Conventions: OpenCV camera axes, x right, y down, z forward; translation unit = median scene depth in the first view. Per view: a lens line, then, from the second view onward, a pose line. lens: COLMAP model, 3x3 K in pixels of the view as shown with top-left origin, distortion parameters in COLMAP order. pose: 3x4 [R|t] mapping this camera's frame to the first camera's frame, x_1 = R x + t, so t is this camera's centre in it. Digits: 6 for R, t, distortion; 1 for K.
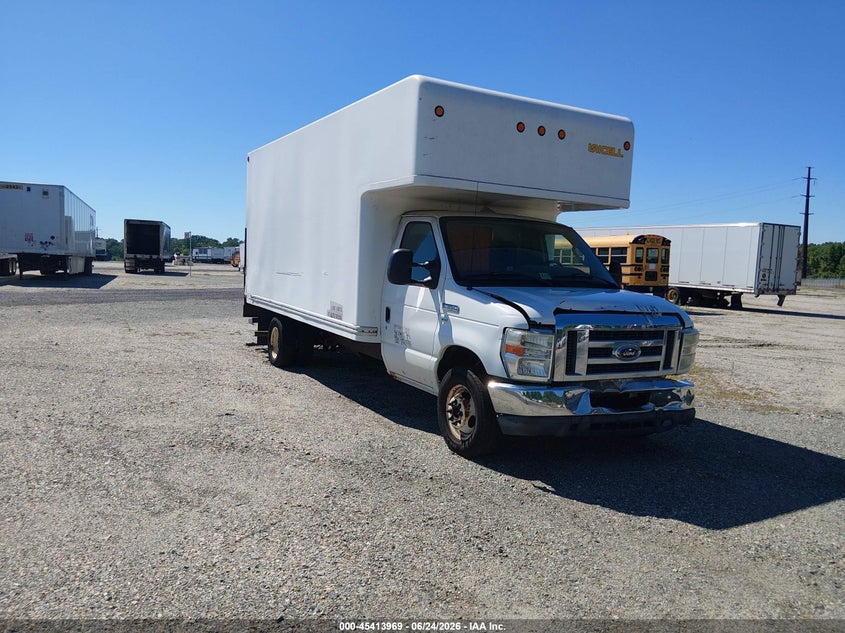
lens RADIAL K [[661.6, 0, 422.5], [0, 661.6, 316.5], [0, 0, 1]] dist [0.006586, 0.000341]
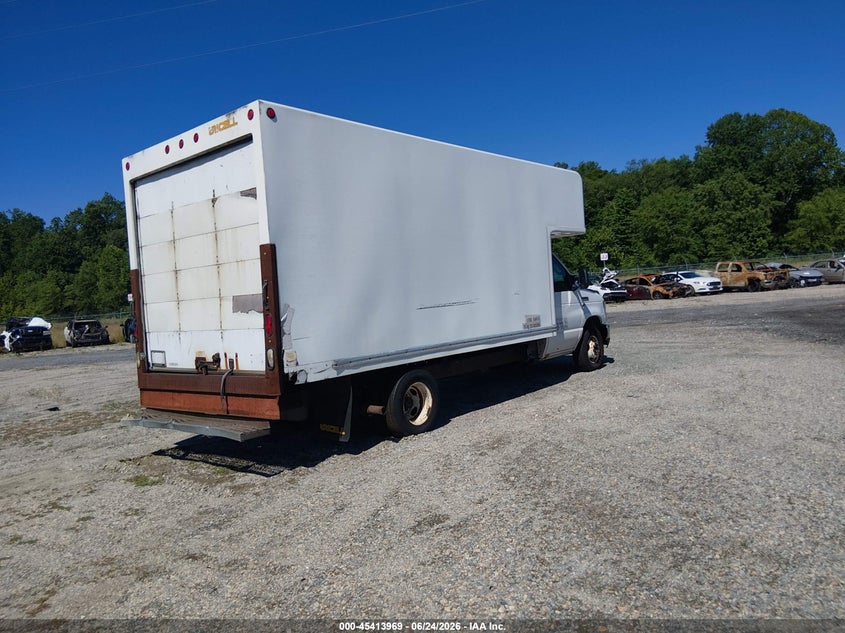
lens RADIAL K [[661.6, 0, 422.5], [0, 661.6, 316.5], [0, 0, 1]] dist [0.006586, 0.000341]
pose [[-0.358229, -0.061637, 0.931597, -1.464189], [0.127153, 0.985300, 0.114085, -0.223708], [-0.924935, 0.159324, -0.345125, 1.966975]]
